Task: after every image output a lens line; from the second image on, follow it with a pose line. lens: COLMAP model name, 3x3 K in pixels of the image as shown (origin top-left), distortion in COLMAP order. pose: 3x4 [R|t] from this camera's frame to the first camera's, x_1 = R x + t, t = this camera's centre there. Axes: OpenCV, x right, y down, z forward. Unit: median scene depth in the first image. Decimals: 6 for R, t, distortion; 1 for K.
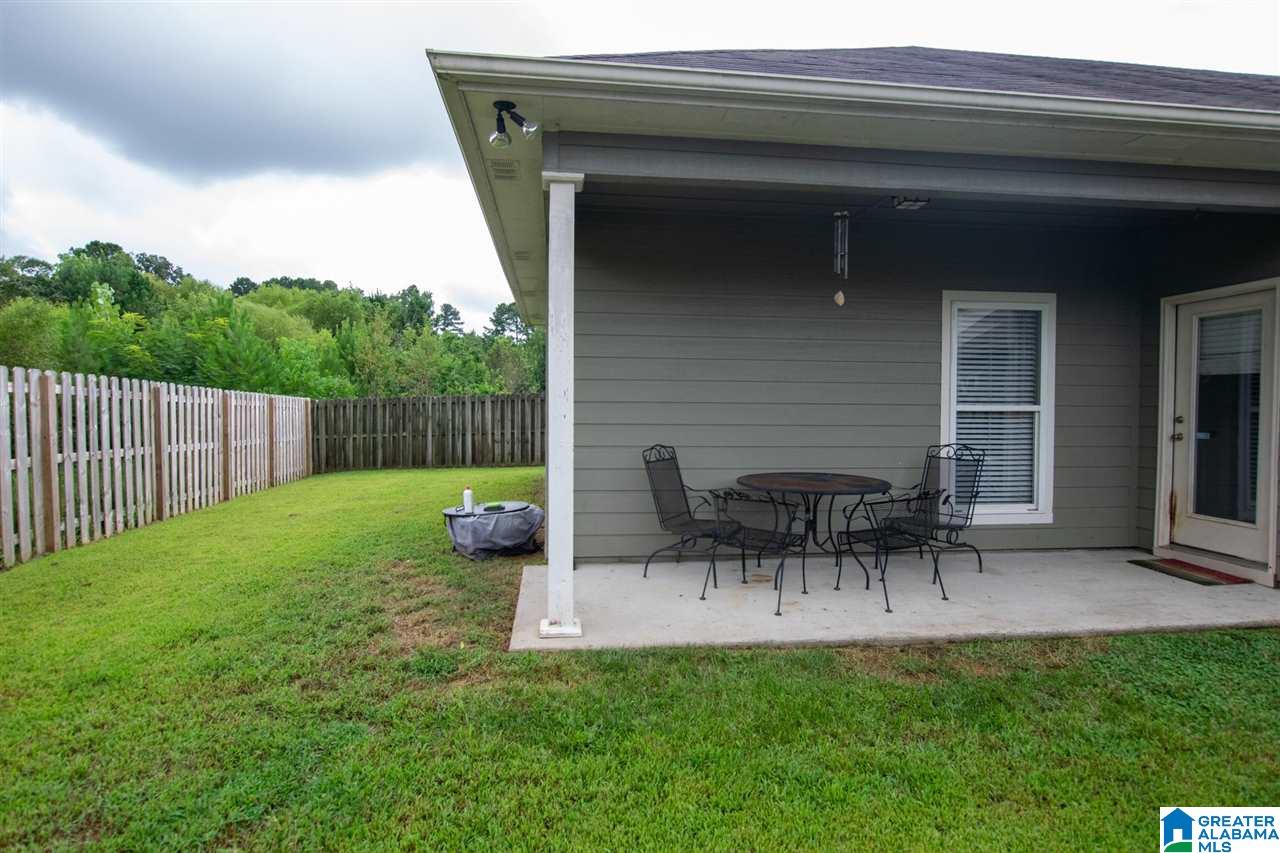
lens RADIAL K [[691.0, 0, 643.4], [0, 691.0, 422.9], [0, 0, 1]] dist [-0.016363, -0.000272]
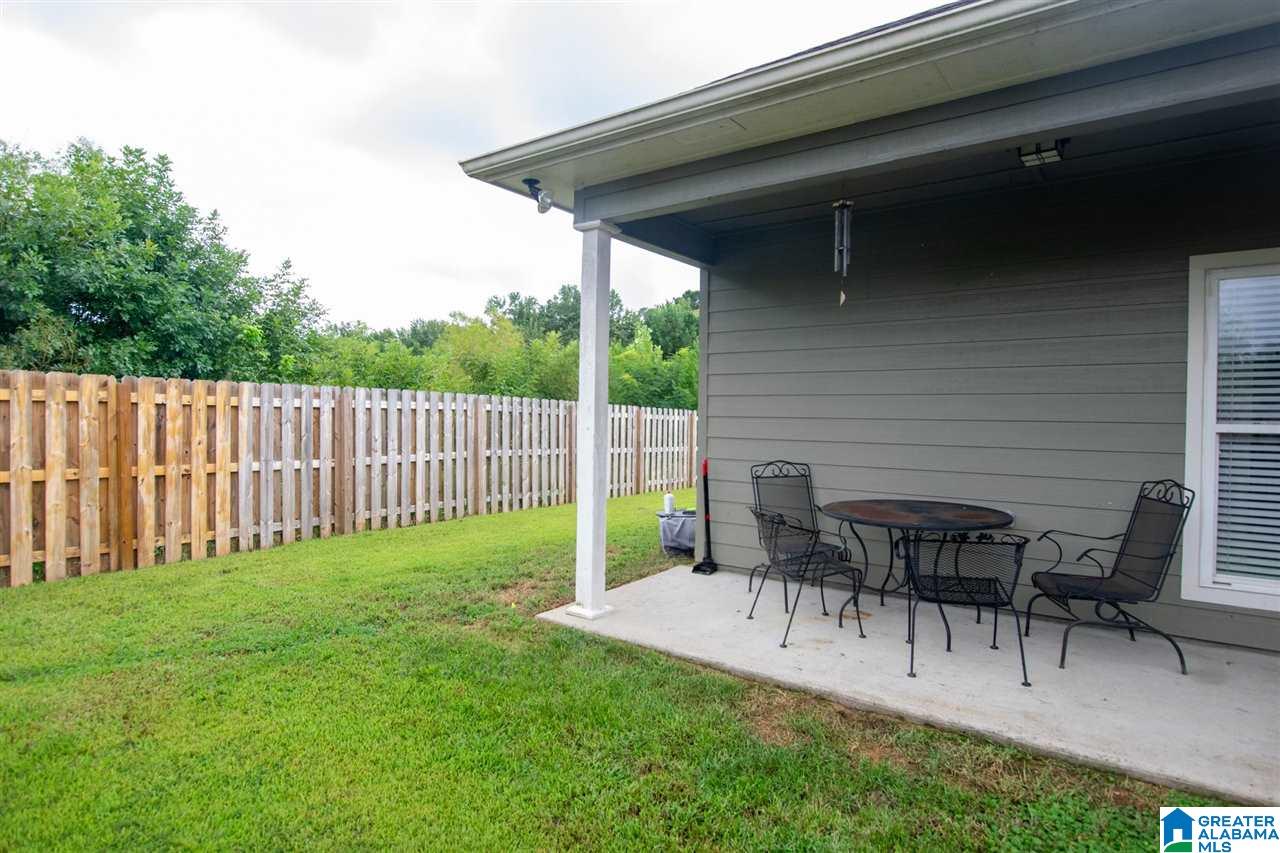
lens RADIAL K [[691.0, 0, 646.6], [0, 691.0, 426.9], [0, 0, 1]] dist [-0.016363, -0.000272]
pose [[0.734987, 0.013195, -0.677953, 0.500767], [-0.024650, 0.999670, -0.007267, -0.004372], [0.677633, 0.022052, 0.735070, 0.136860]]
